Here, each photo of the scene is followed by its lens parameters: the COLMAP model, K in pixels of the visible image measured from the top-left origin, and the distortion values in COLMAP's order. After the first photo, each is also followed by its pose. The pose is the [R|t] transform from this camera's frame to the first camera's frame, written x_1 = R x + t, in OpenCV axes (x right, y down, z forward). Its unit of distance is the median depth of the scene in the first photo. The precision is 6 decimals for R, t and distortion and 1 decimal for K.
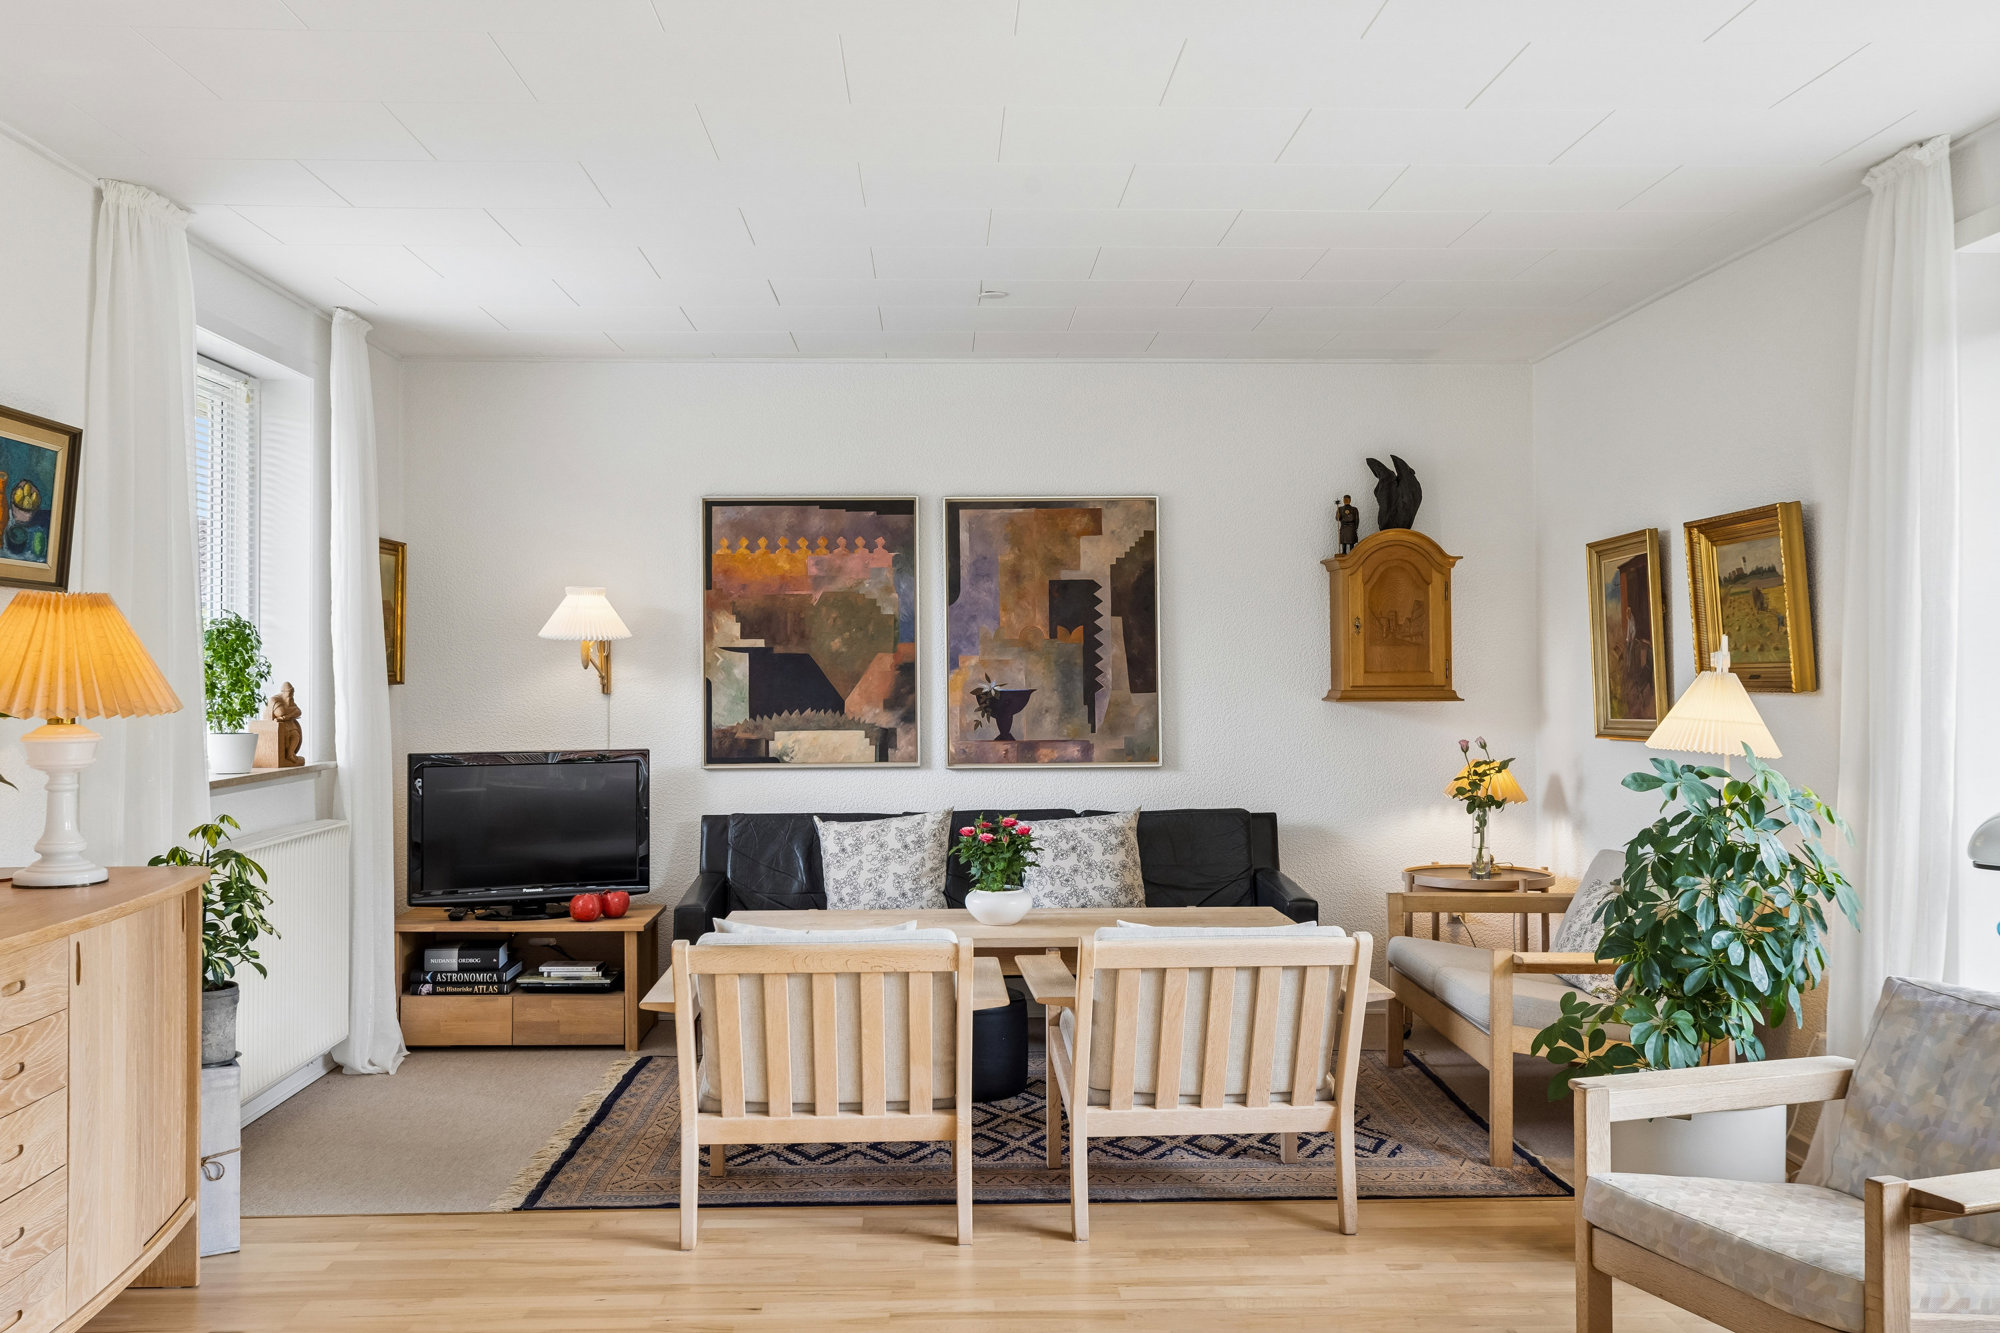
lens RADIAL K [[1854.0, 0, 1000.0], [0, 1854.0, 666.5], [0, 0, 1]] dist [0.005274, 0.008160]
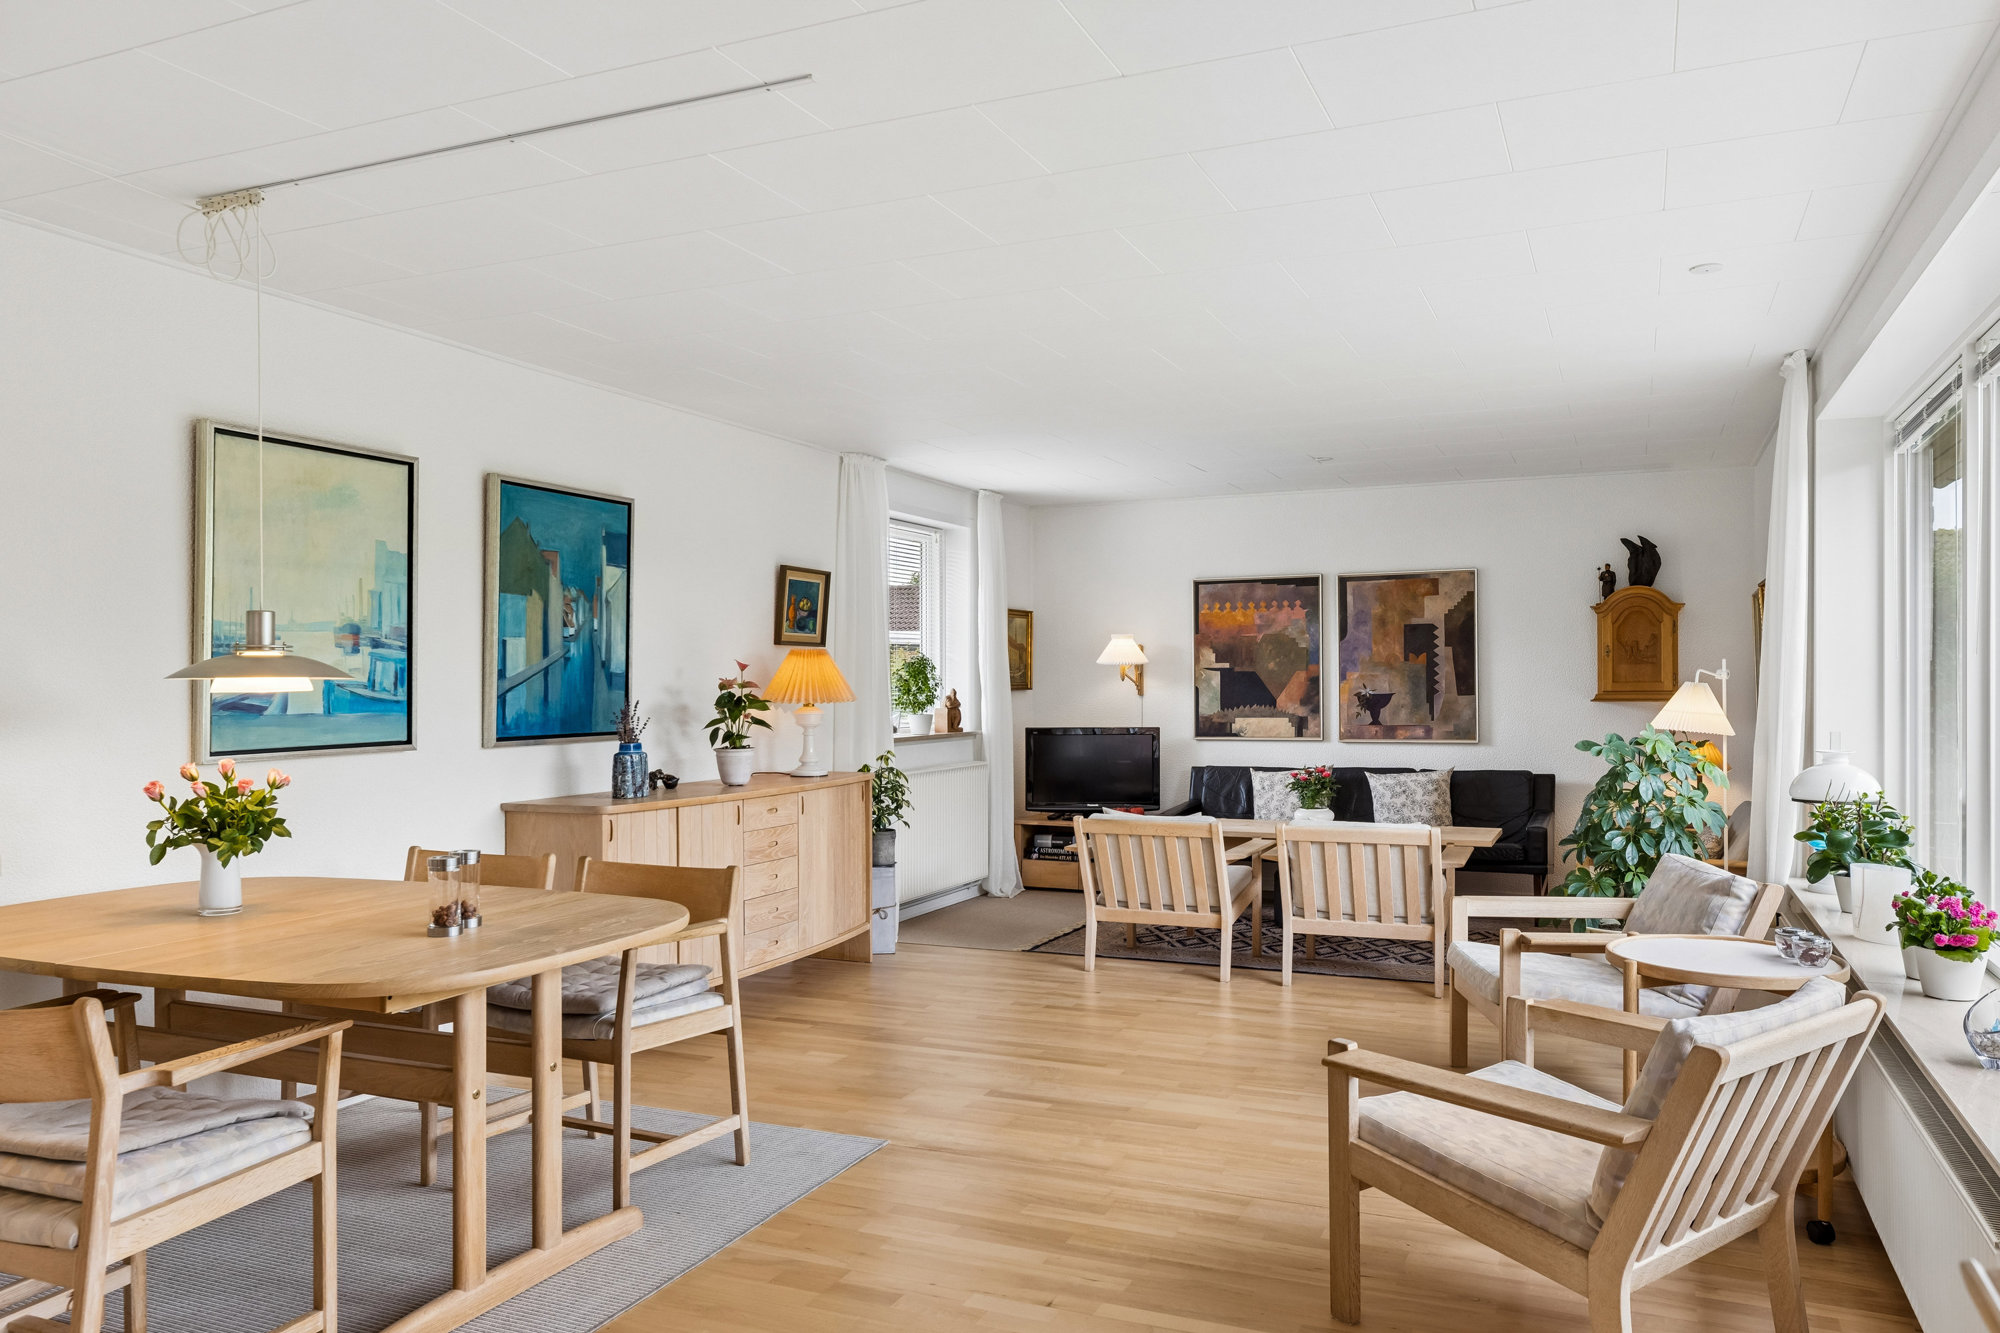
lens RADIAL K [[1421.0, 0, 1000.3], [0, 1421.0, 716.5], [0, 0, 1]] dist [-0.001030, -0.000618]
pose [[0.899646, 0.008904, -0.436530, 0.249176], [0.003214, 0.999630, 0.027016, -0.001700], [0.436609, -0.025708, 0.899284, -0.250249]]
